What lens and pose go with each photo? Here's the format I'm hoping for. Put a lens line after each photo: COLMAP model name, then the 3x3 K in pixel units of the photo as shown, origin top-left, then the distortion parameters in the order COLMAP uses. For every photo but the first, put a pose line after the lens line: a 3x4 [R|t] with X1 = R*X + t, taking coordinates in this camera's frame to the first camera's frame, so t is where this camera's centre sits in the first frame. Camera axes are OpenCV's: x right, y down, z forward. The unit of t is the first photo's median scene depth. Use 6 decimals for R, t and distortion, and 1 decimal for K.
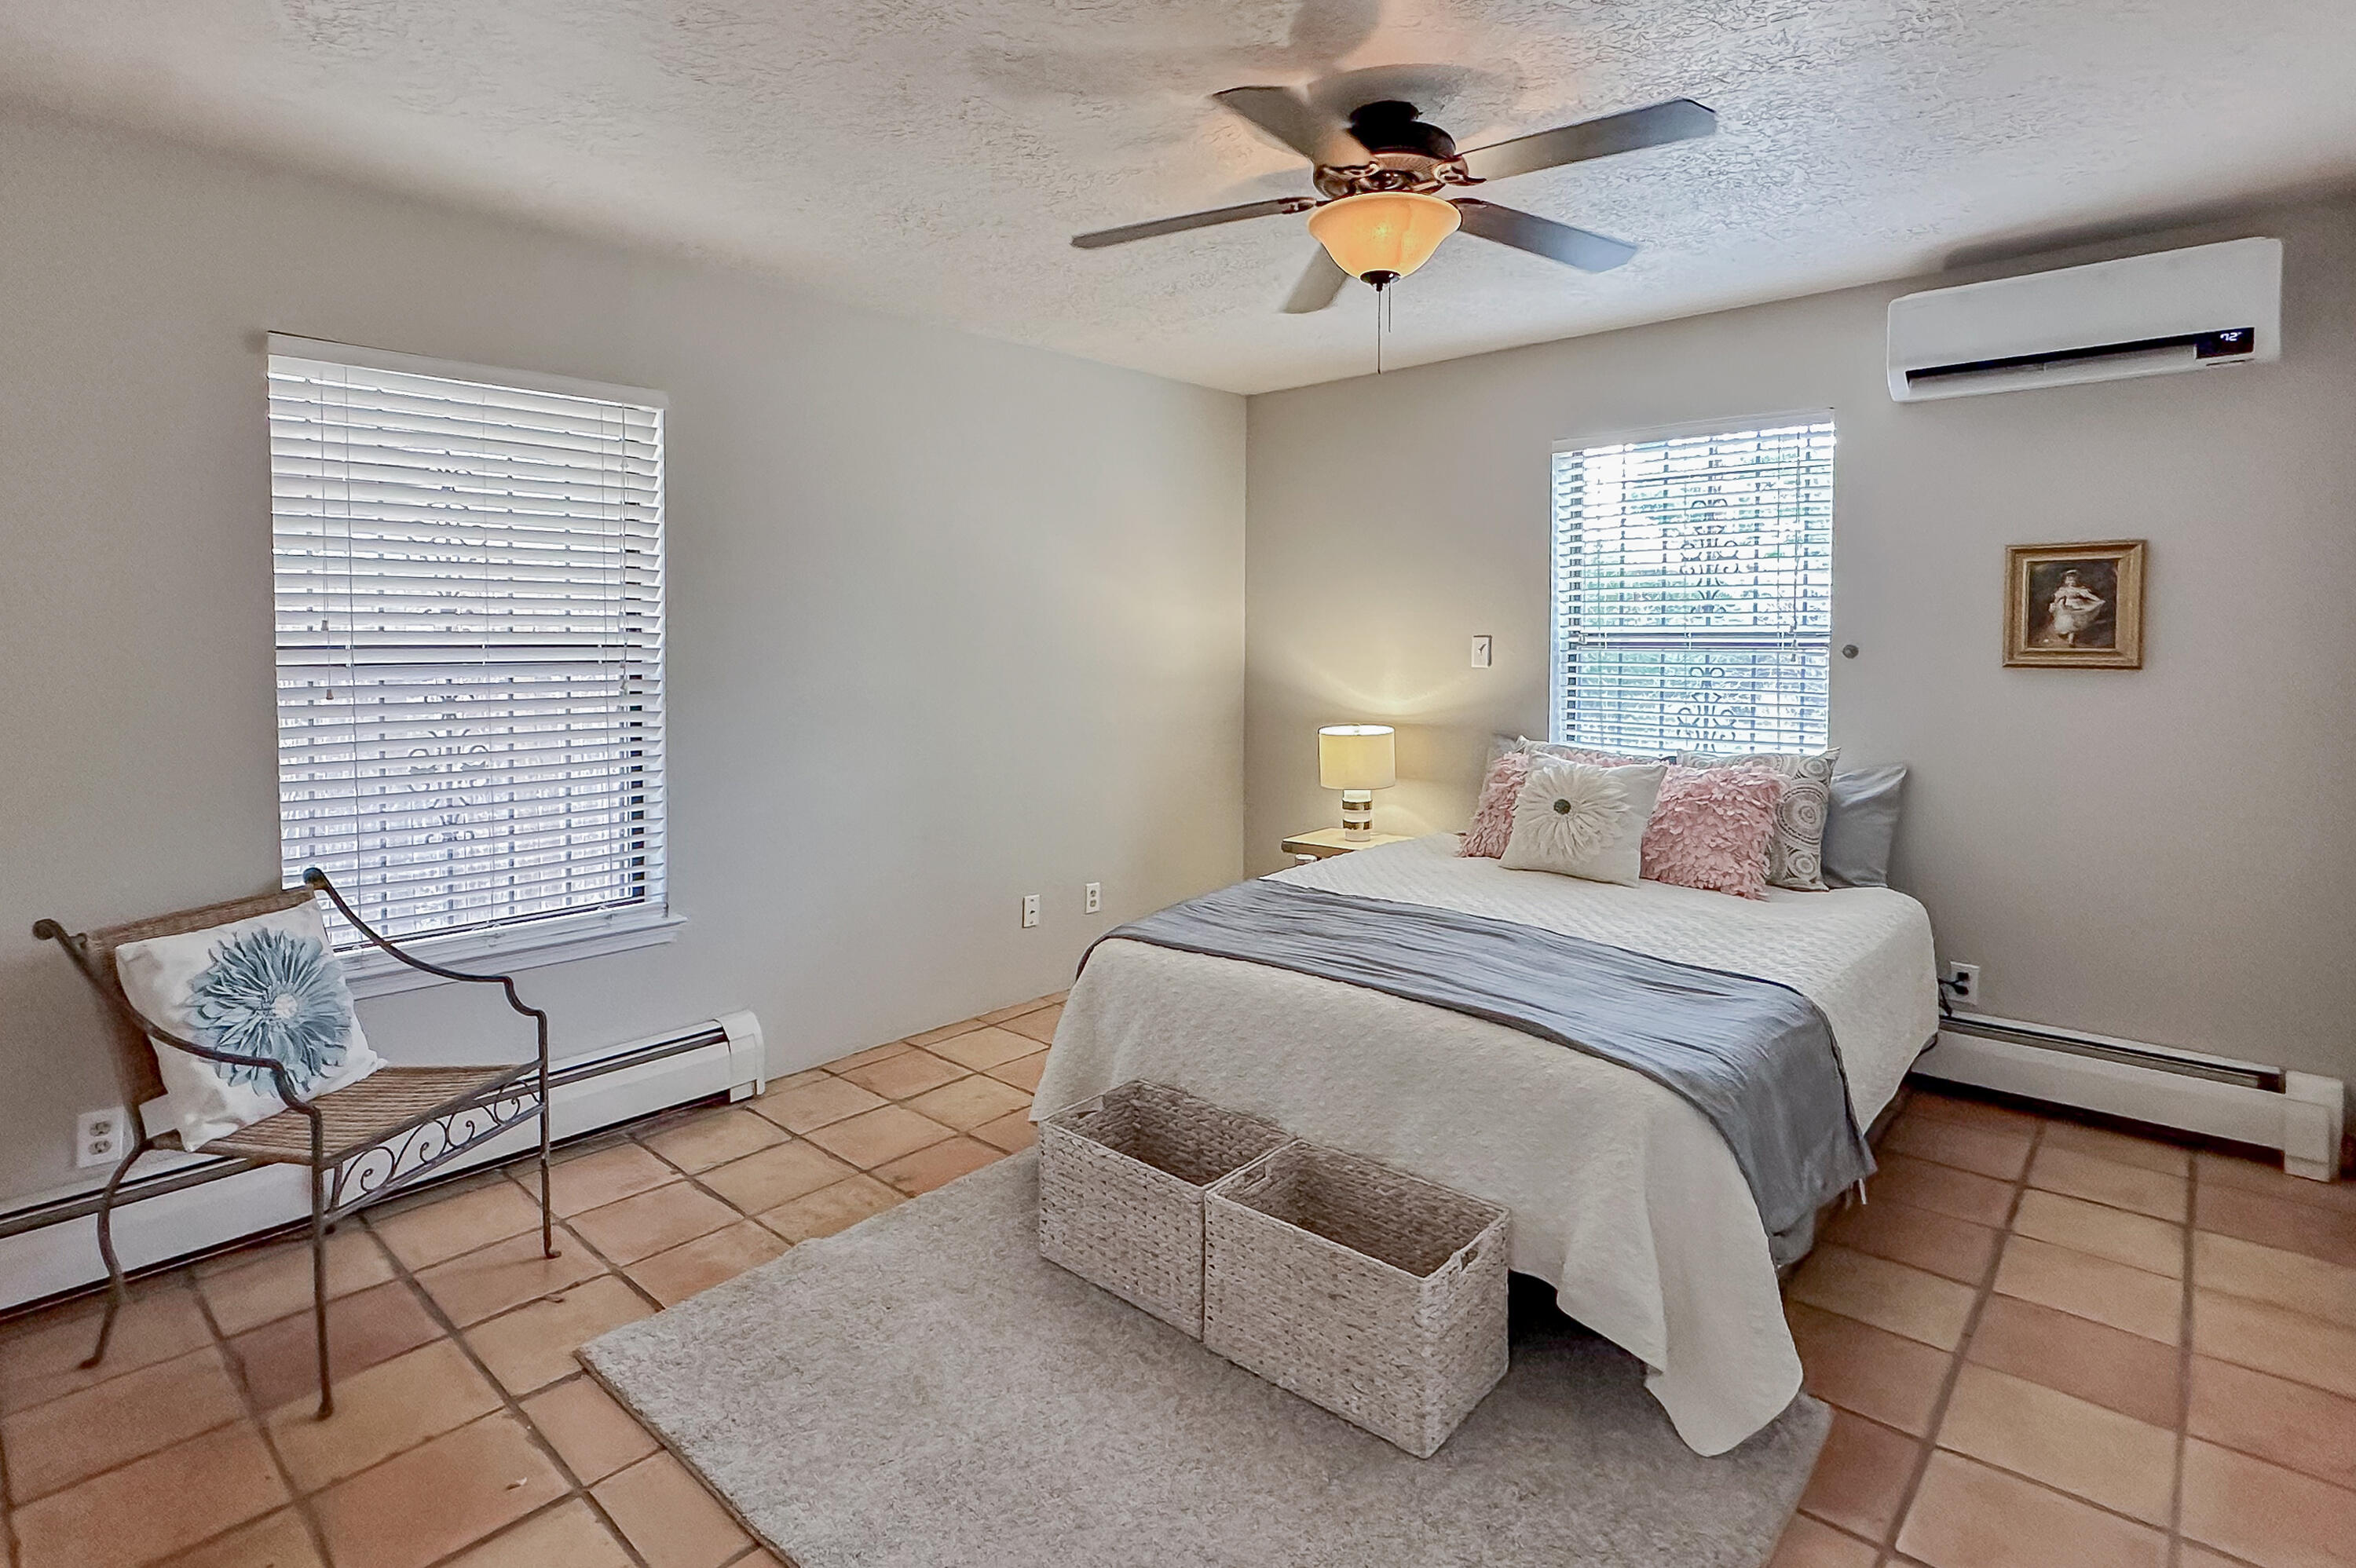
lens RADIAL K [[1152.3, 0, 1184.5], [0, 1152.3, 679.3], [0, 0, 1]] dist [-0.017757, -0.000296]
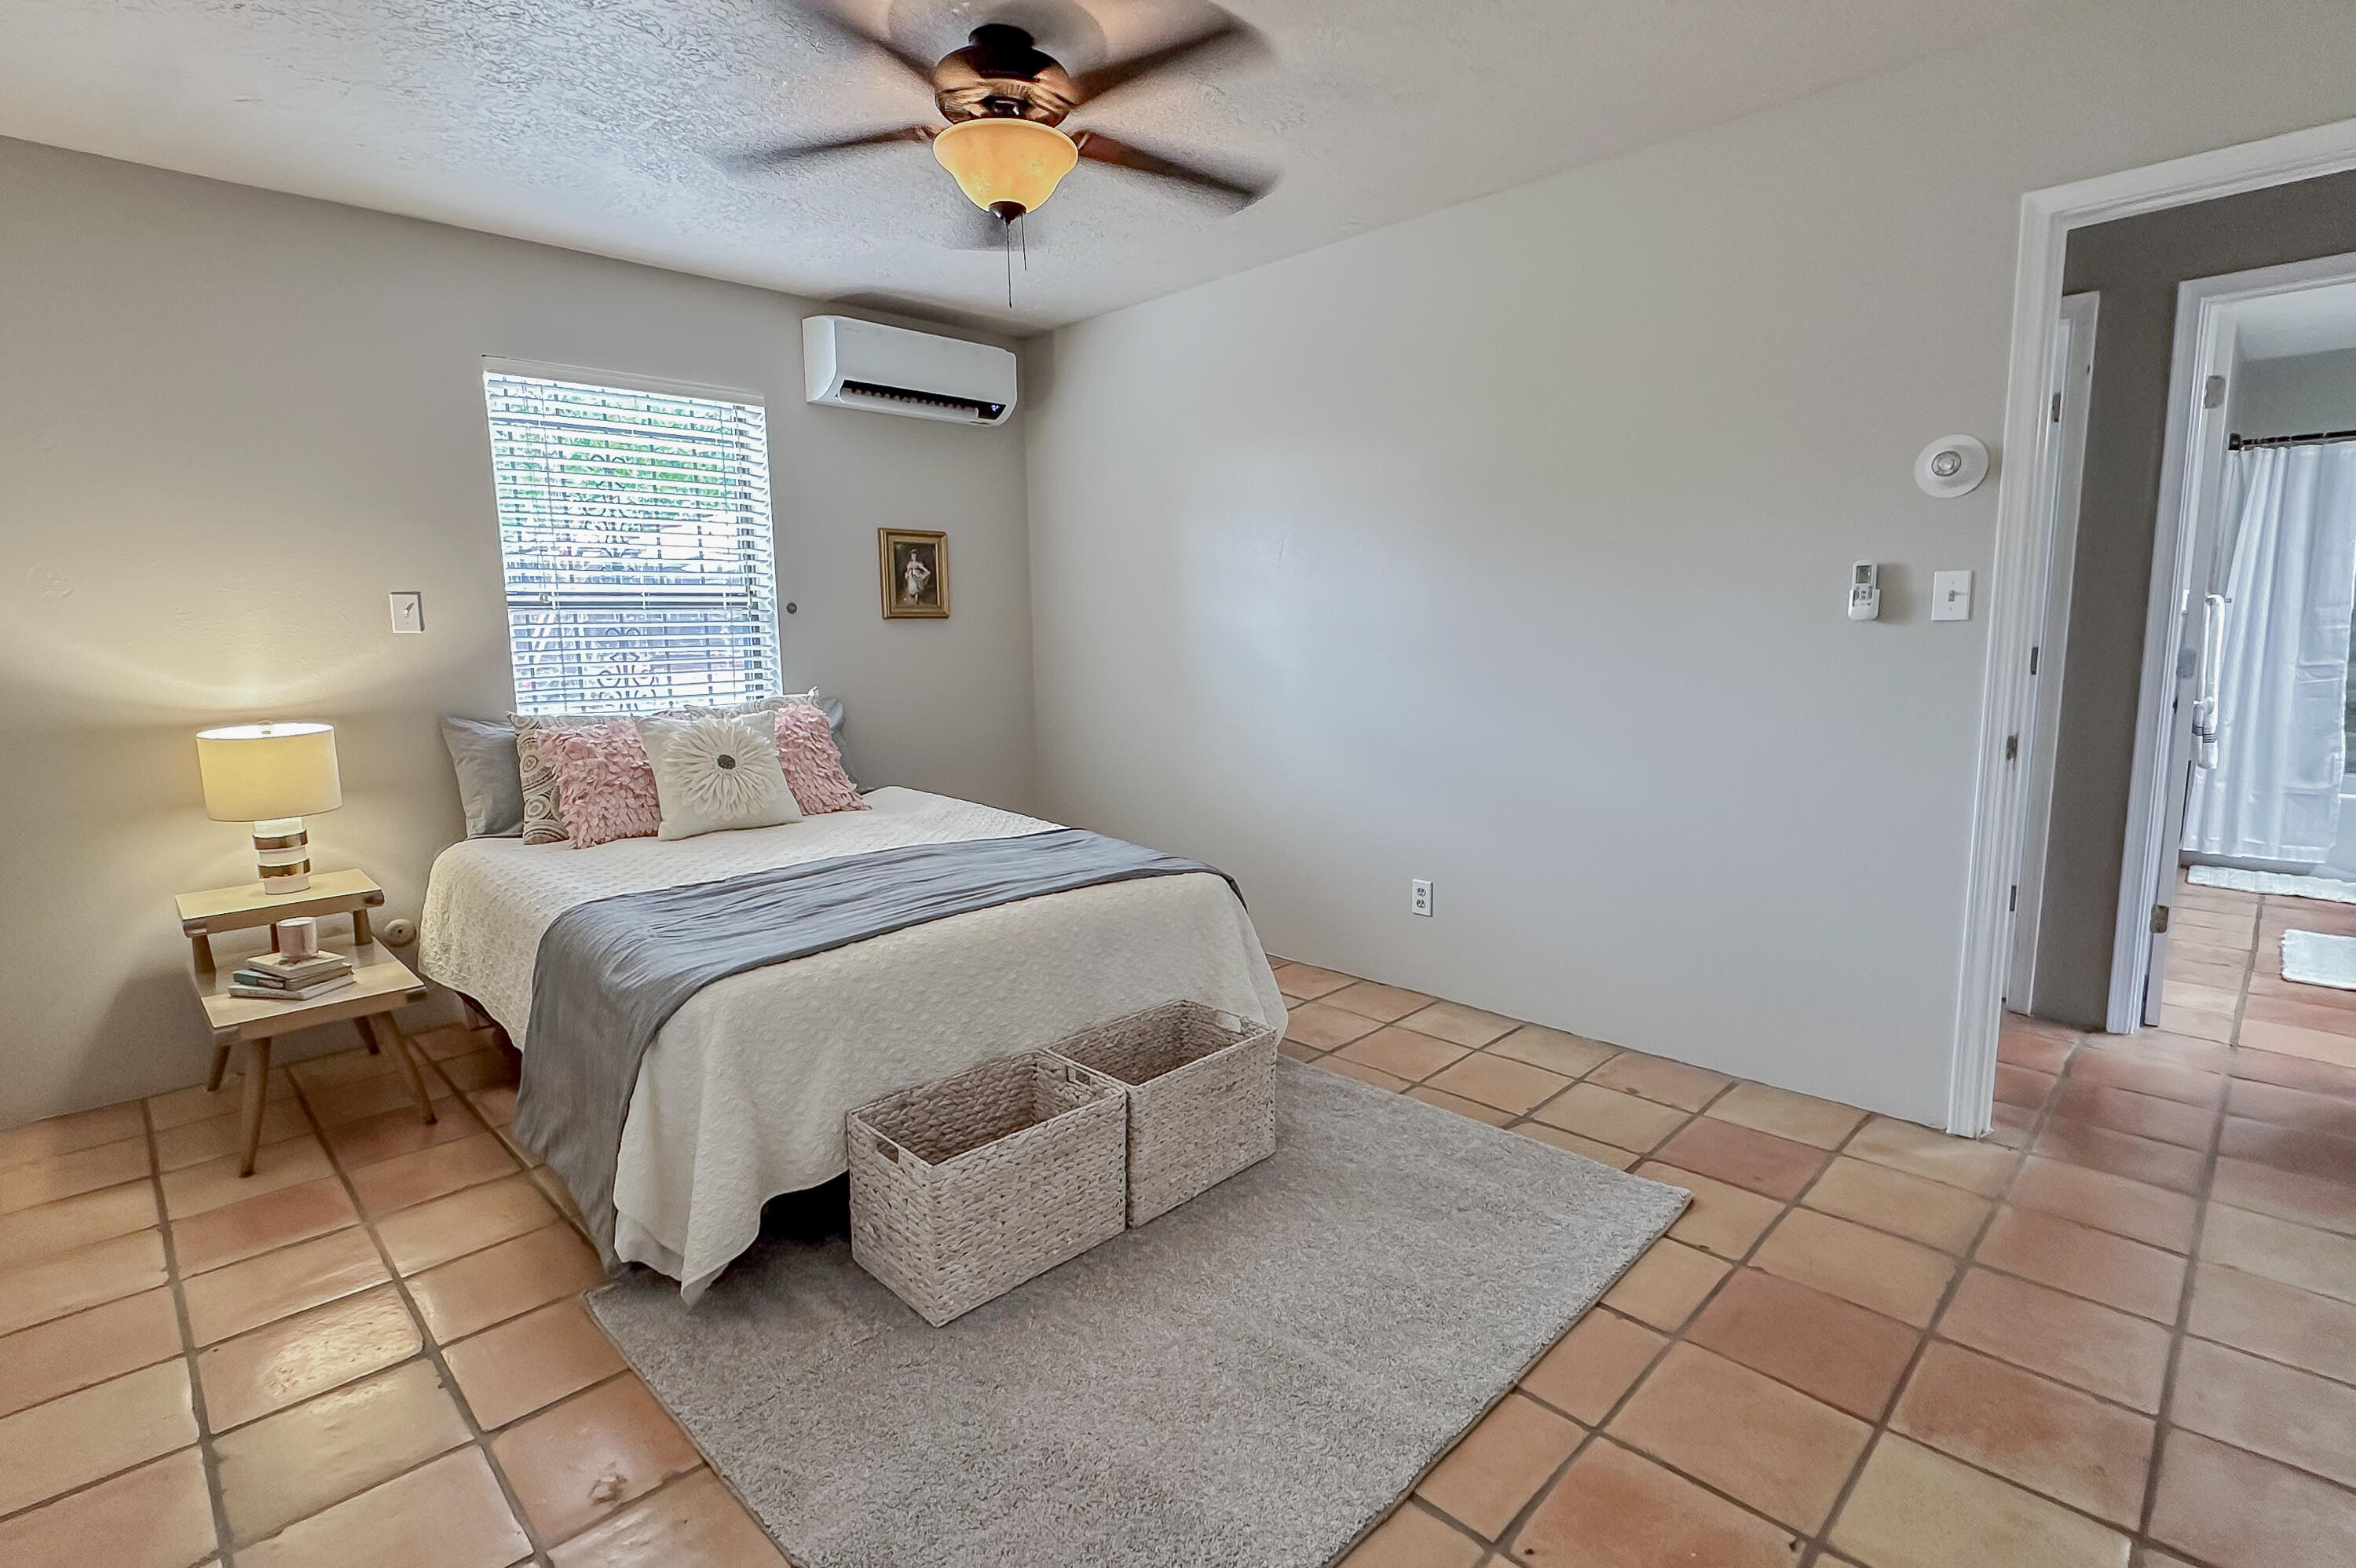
lens RADIAL K [[1120.6, 0, 1178.0], [0, 1120.6, 784.0], [0, 0, 1]] dist [0.002362, 0.000047]
pose [[0.066009, -0.147012, 0.986930, -0.639550], [0.050877, 0.988296, 0.143813, 0.010426], [-0.996521, 0.040720, 0.072716, 0.573073]]
